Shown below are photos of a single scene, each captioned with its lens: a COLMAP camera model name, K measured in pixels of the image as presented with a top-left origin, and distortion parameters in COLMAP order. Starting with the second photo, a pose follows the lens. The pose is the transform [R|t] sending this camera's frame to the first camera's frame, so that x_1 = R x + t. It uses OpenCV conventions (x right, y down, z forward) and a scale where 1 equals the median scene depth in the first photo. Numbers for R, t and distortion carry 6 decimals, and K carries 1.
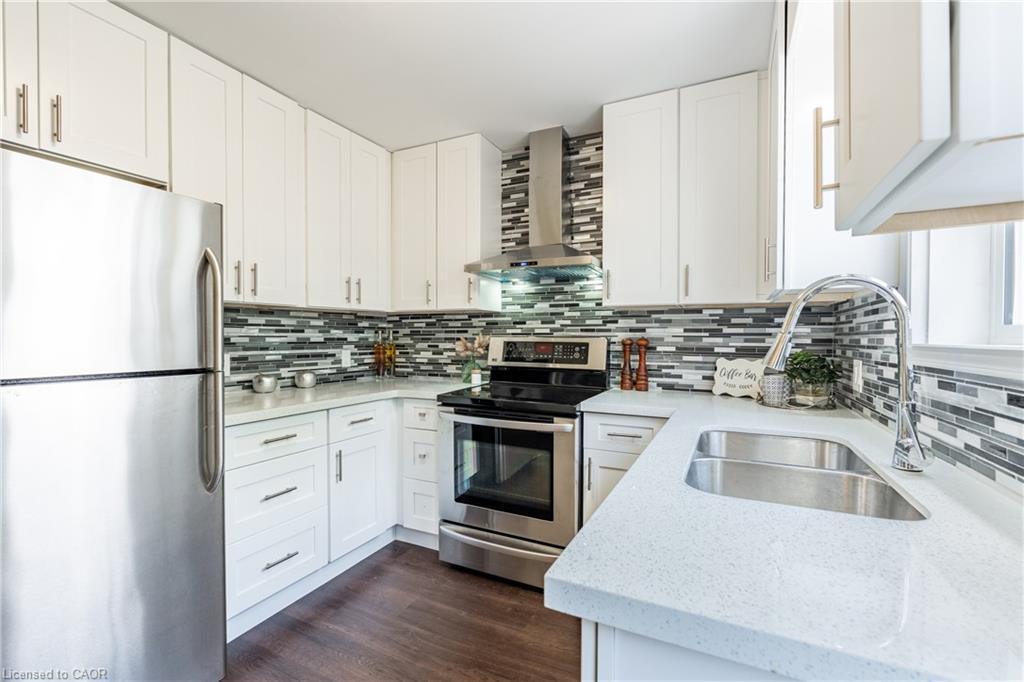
lens RADIAL K [[451.2, 0, 508.4], [0, 451.2, 341.3], [0, 0, 1]] dist [-0.005519, 0.001234]
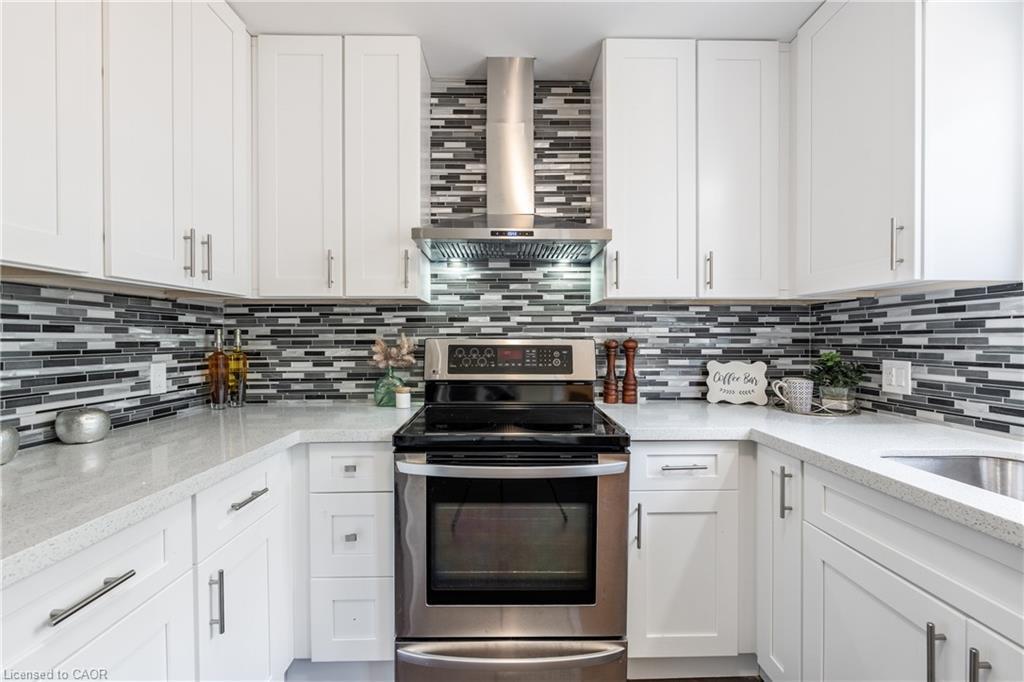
lens RADIAL K [[451.2, 0, 510.2], [0, 451.2, 341.8], [0, 0, 1]] dist [-0.005519, 0.001234]
pose [[0.890587, -0.007808, 0.454746, -0.253740], [0.009294, 0.999956, -0.001034, -0.003393], [-0.454718, 0.005147, 0.890621, 0.339830]]
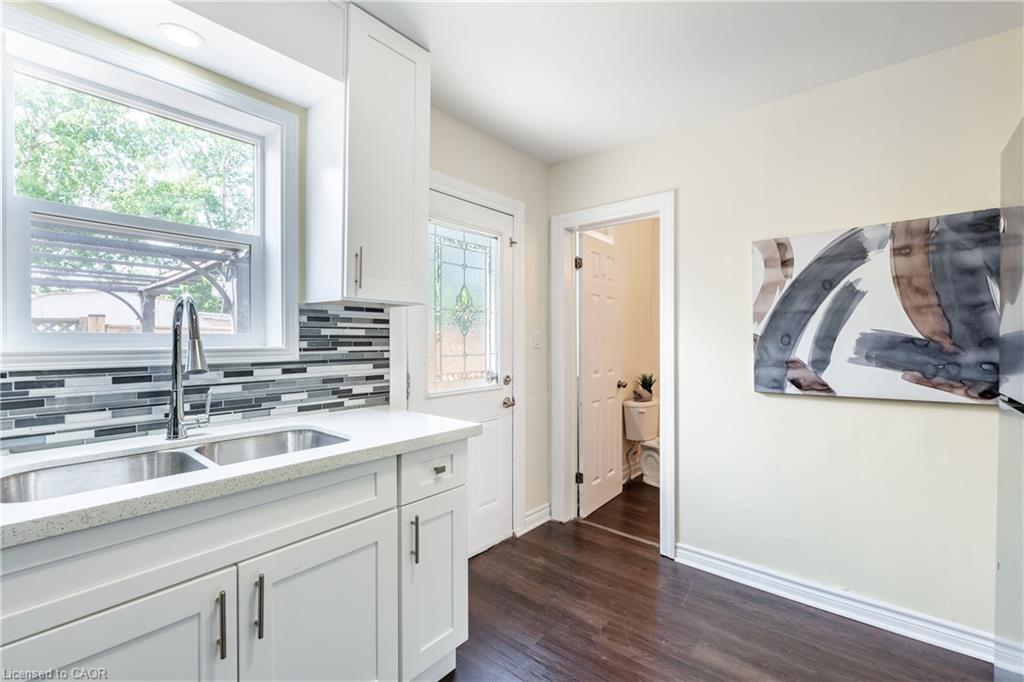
lens RADIAL K [[451.2, 0, 503.0], [0, 451.2, 340.8], [0, 0, 1]] dist [-0.005519, 0.001234]
pose [[-0.971510, -0.005788, 0.236927, -0.155894], [-0.002798, 0.999912, 0.012953, -0.013878], [-0.236981, 0.011921, -0.971441, 0.795630]]
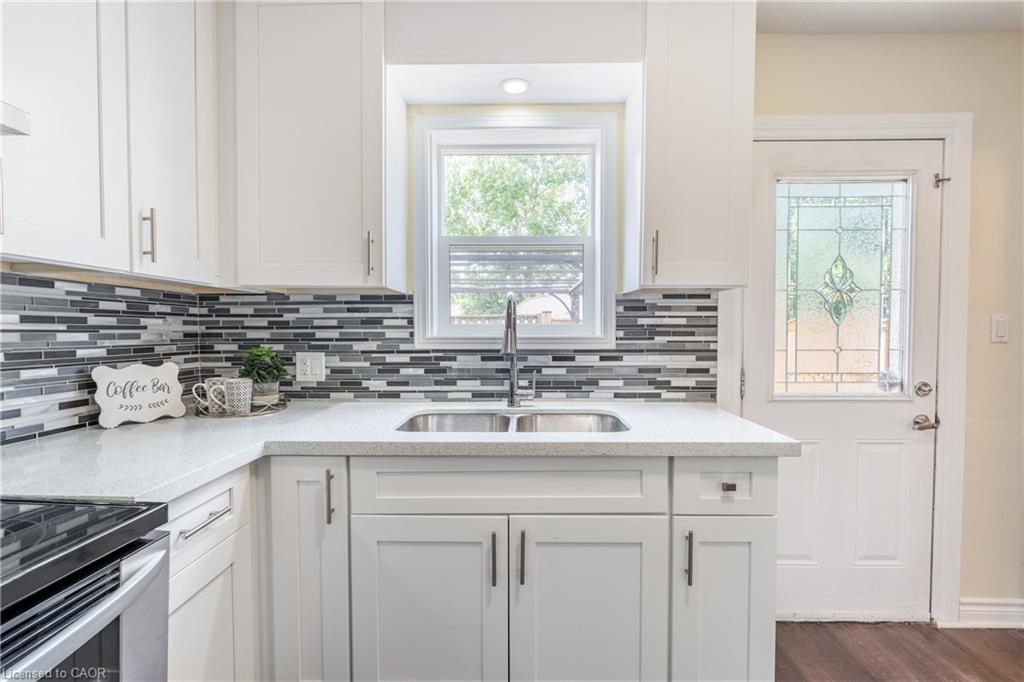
lens RADIAL K [[451.2, 0, 515.7], [0, 451.2, 341.2], [0, 0, 1]] dist [-0.005519, 0.001234]
pose [[-0.427460, -0.027018, 0.903630, -0.265679], [0.006475, 0.999436, 0.032946, -0.011370], [-0.904011, 0.019934, -0.427044, 0.662384]]
